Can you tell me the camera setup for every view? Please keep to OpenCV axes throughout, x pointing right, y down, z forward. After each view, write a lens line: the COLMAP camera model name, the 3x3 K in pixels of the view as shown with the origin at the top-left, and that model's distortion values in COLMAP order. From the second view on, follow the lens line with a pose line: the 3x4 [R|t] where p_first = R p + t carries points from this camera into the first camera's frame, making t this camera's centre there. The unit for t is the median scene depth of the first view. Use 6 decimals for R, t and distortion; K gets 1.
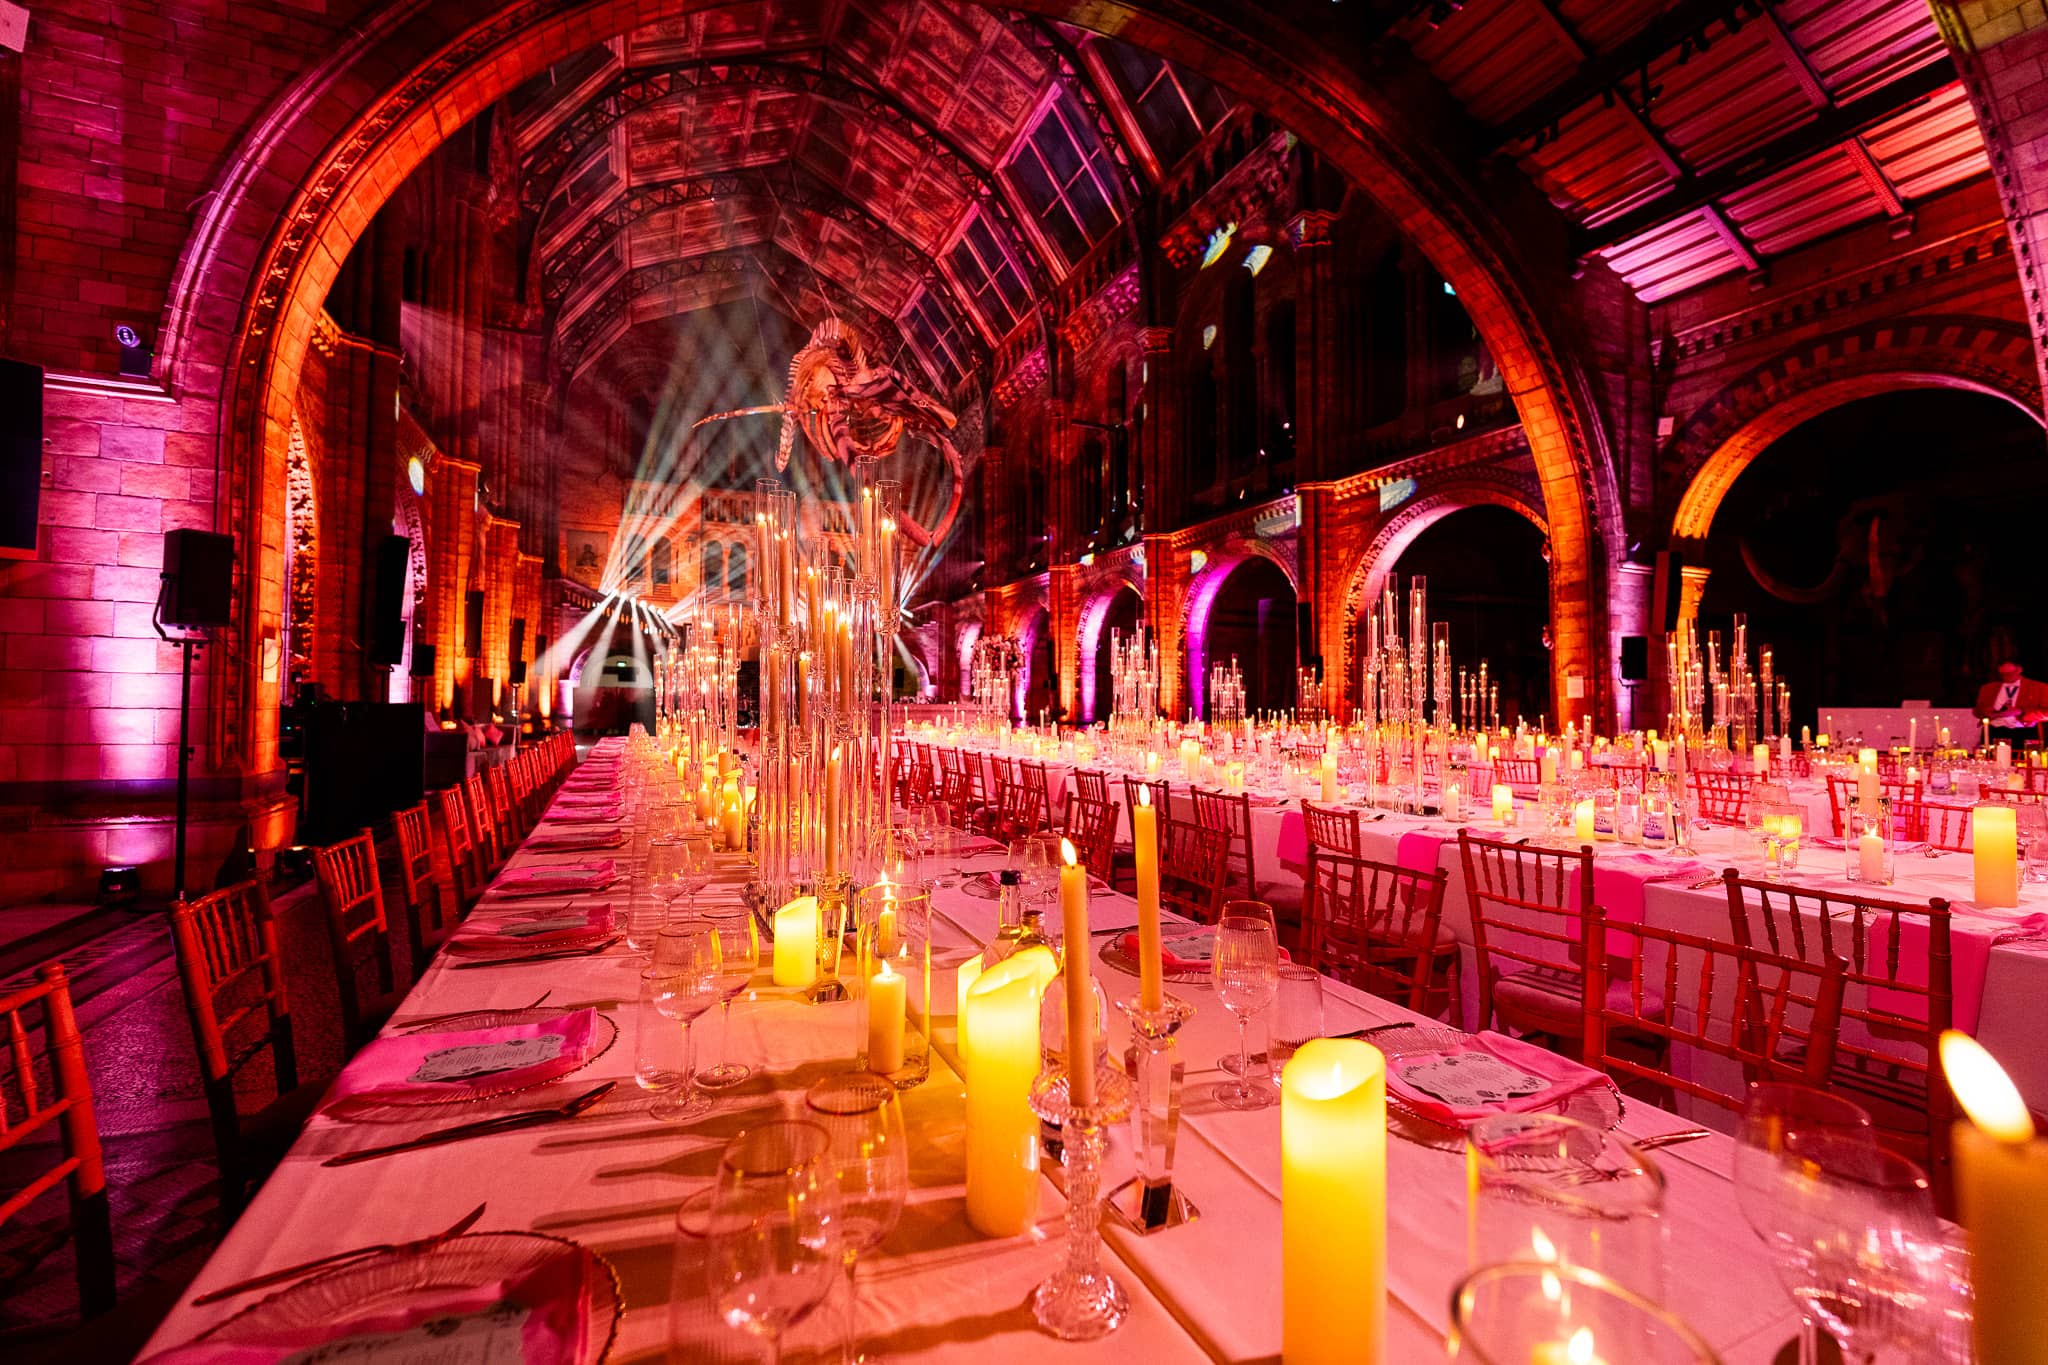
lens RADIAL K [[839.7, 0, 1028.7], [0, 839.7, 683.1], [0, 0, 1]] dist [-0.007458, -0.000468]
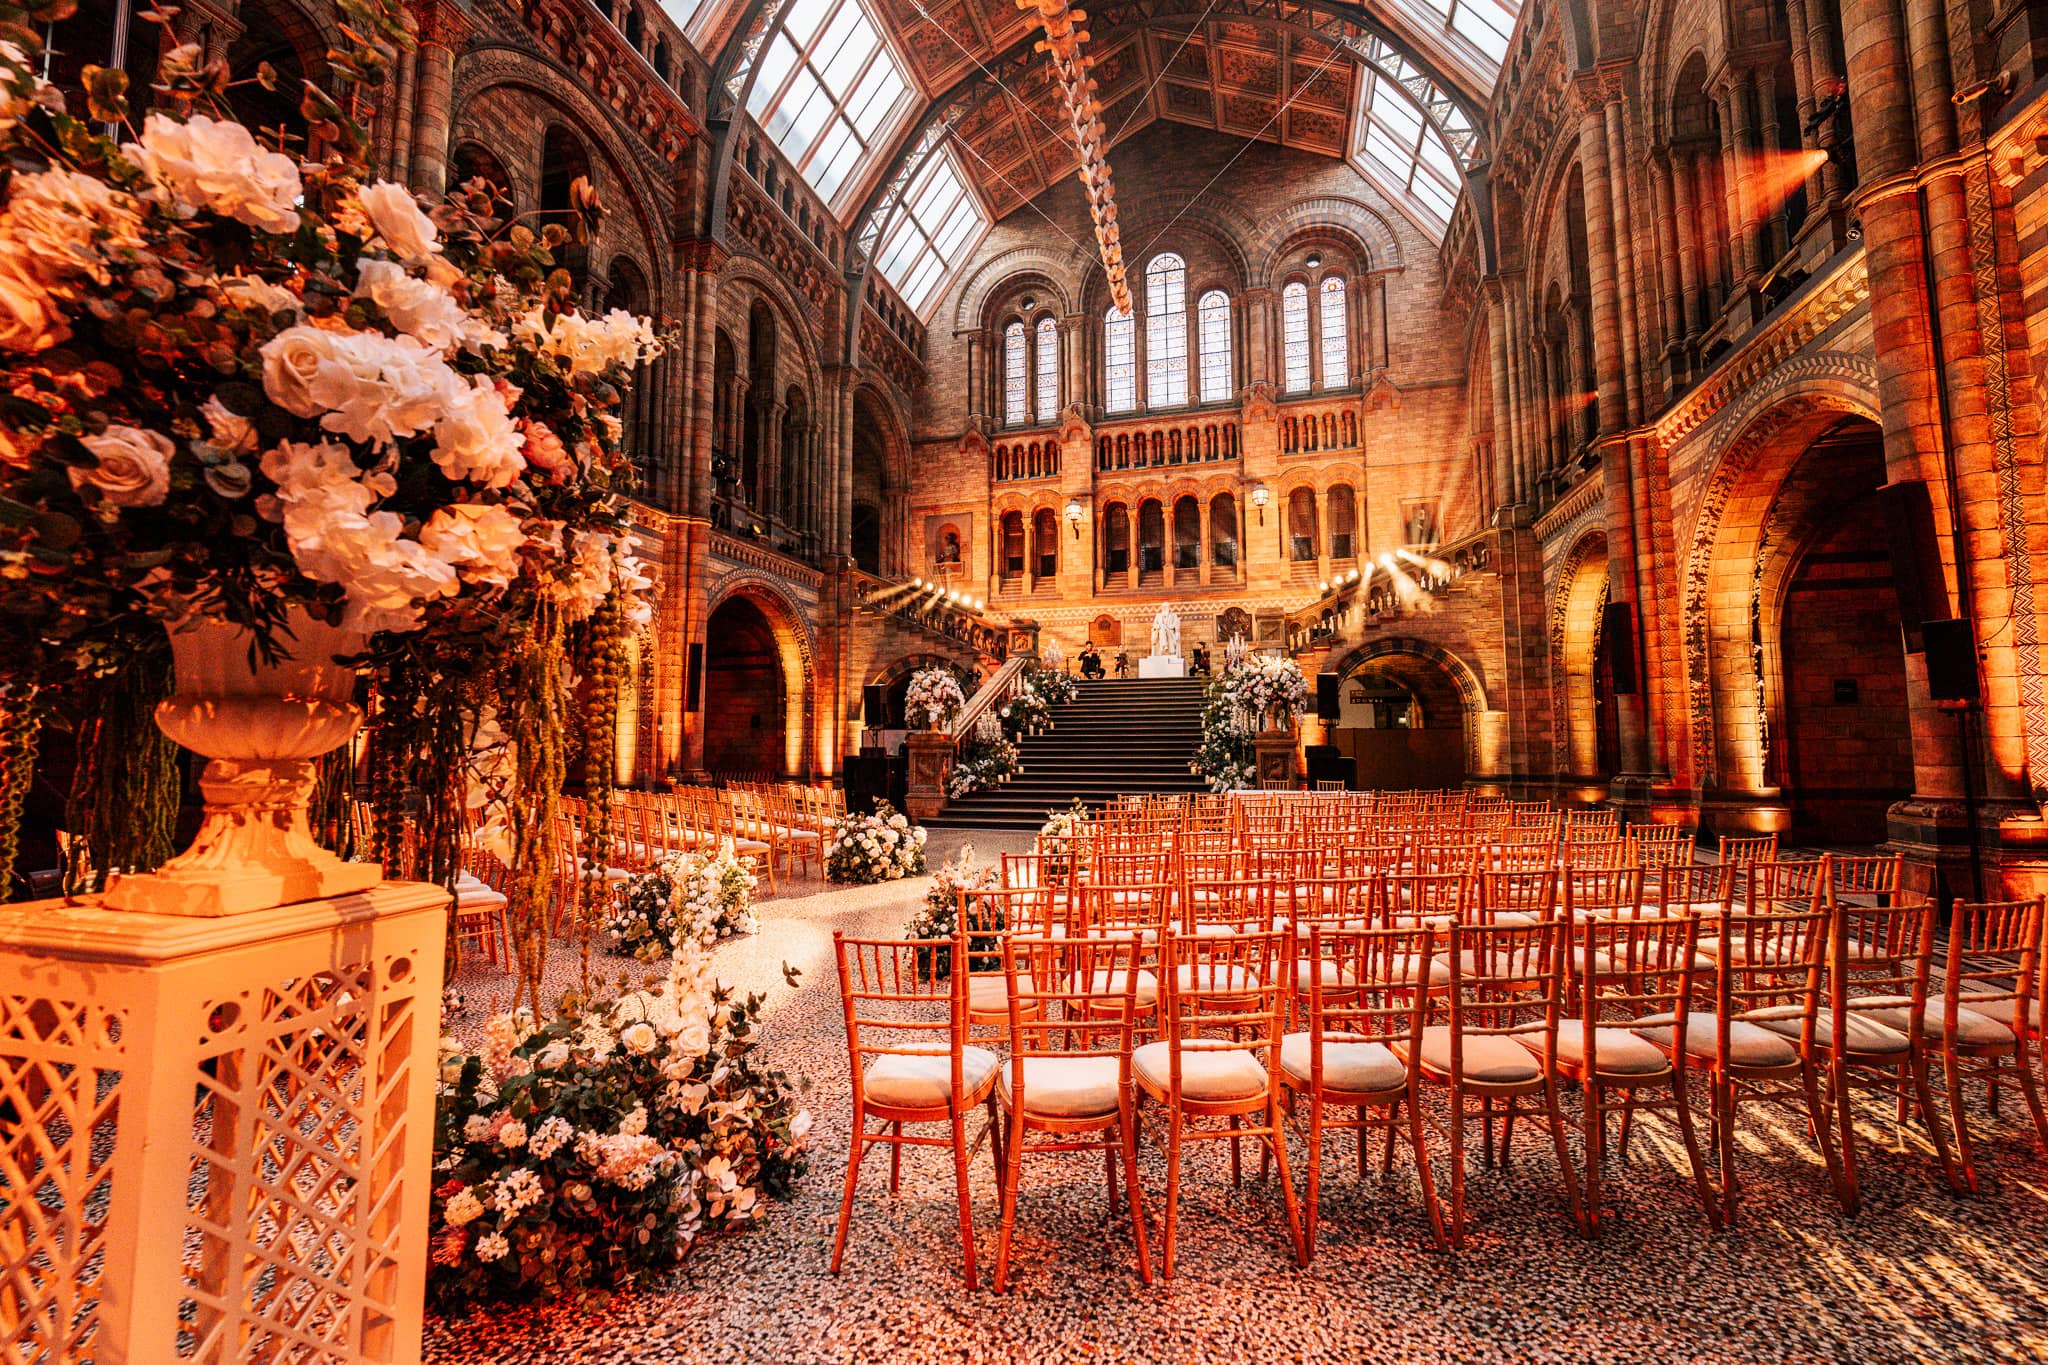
lens RADIAL K [[848.9, 0, 1029.1], [0, 848.9, 676.7], [0, 0, 1]] dist [-0.003705, -0.003974]
pose [[0.758845, -0.062083, -0.648305, -0.016963], [0.024502, 0.997463, -0.066839, 0.020641], [0.650810, 0.034836, 0.758441, 1.168525]]
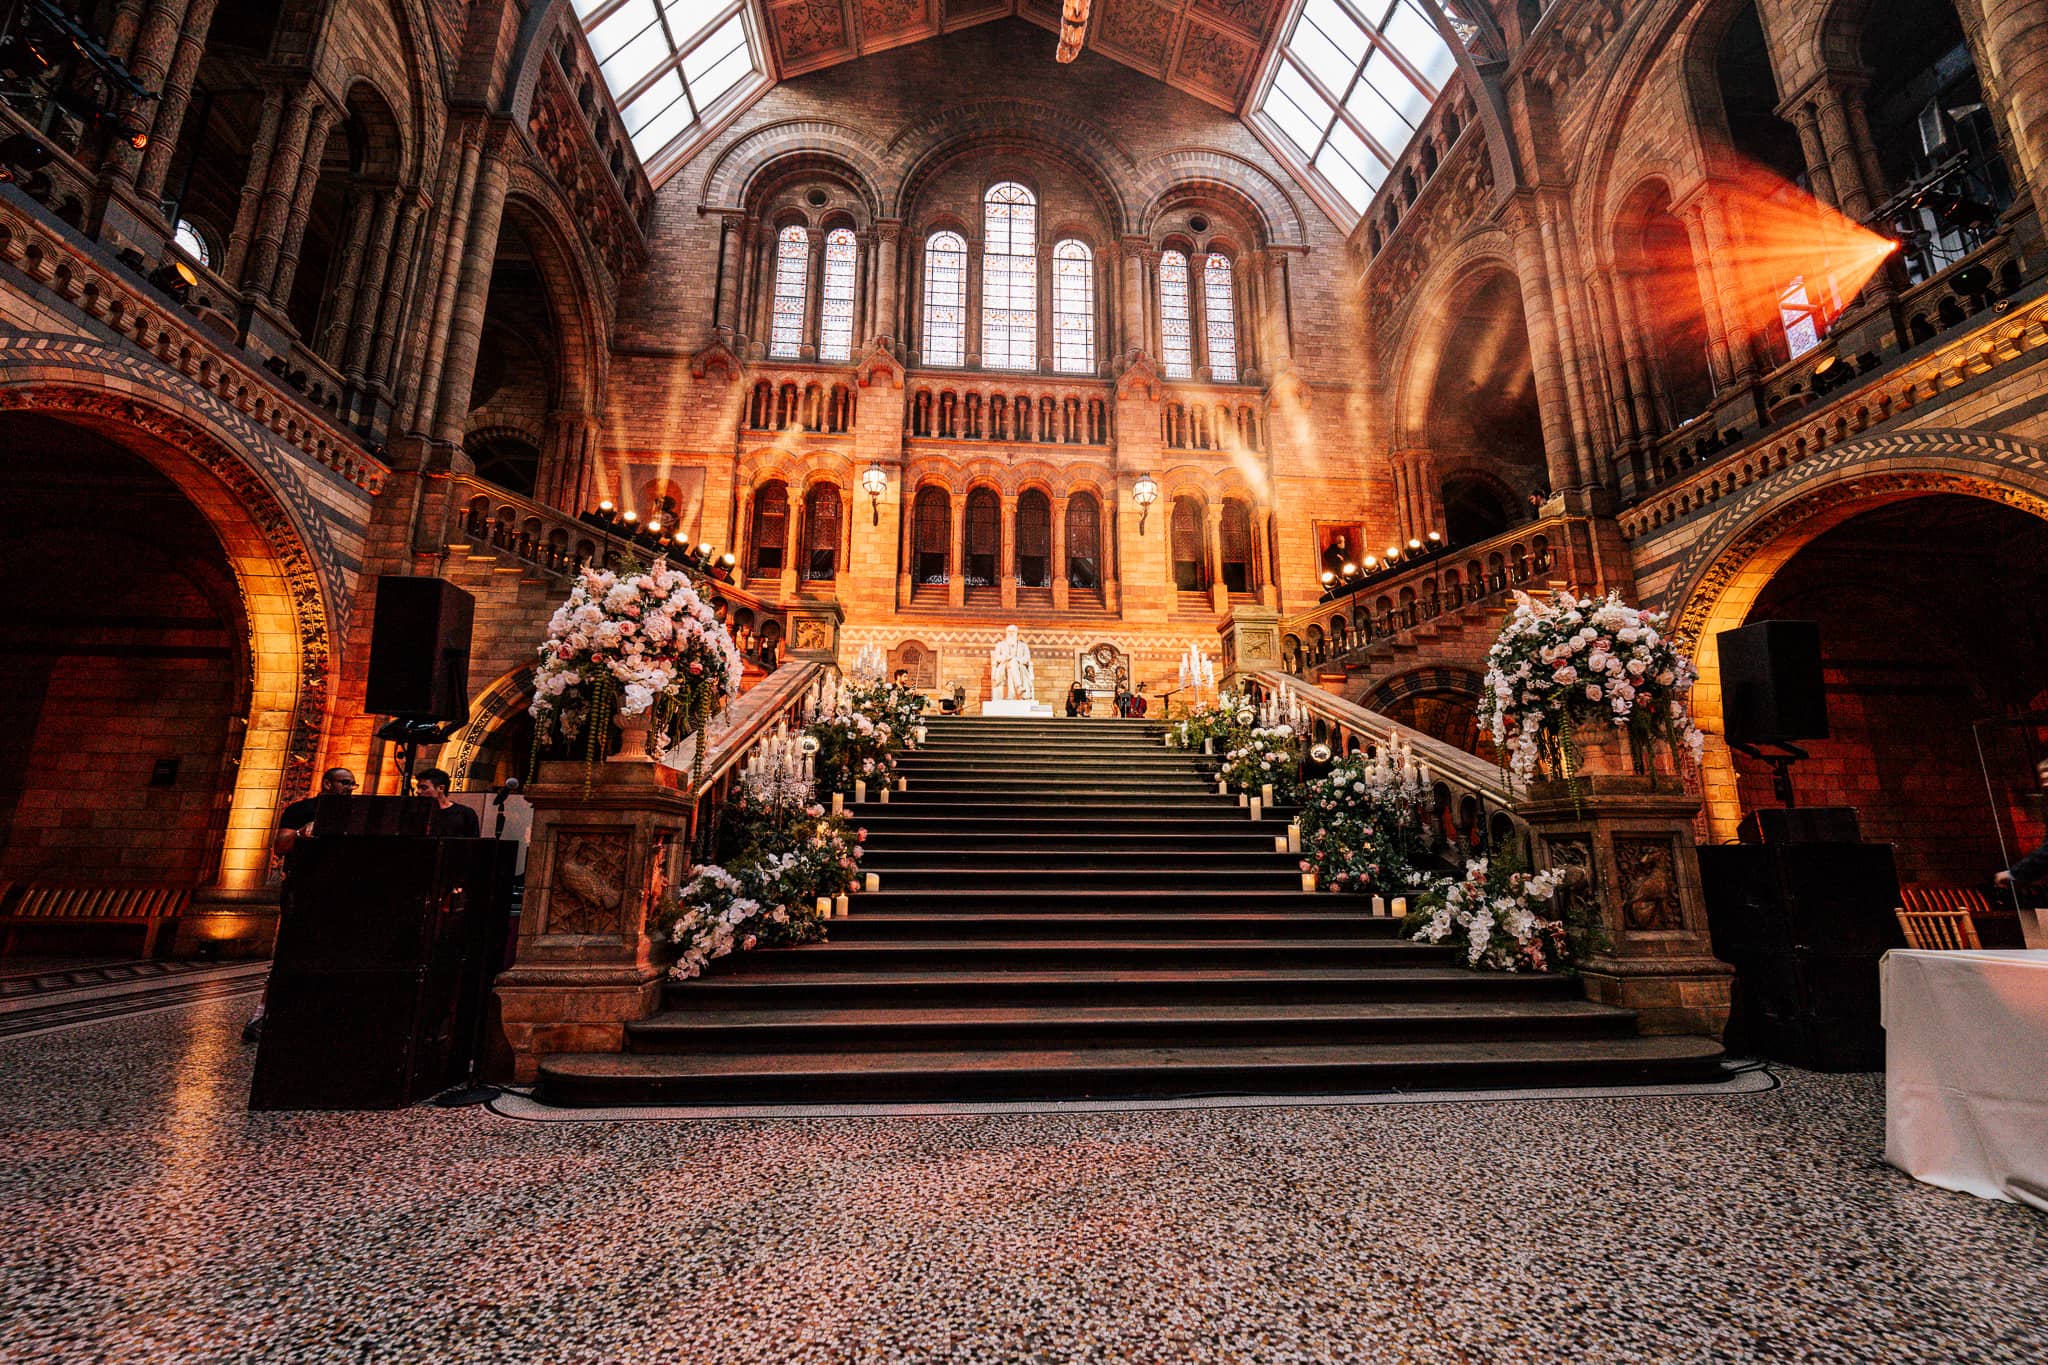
lens RADIAL K [[833.7, 0, 1024.0], [0, 833.7, 676.8], [0, 0, 1]] dist [-0.004167, -0.003922]
pose [[0.940348, -0.076963, -0.331396, -0.483788], [0.011166, 0.980534, -0.196033, 0.046534], [0.340032, 0.180639, 0.922902, 1.589578]]
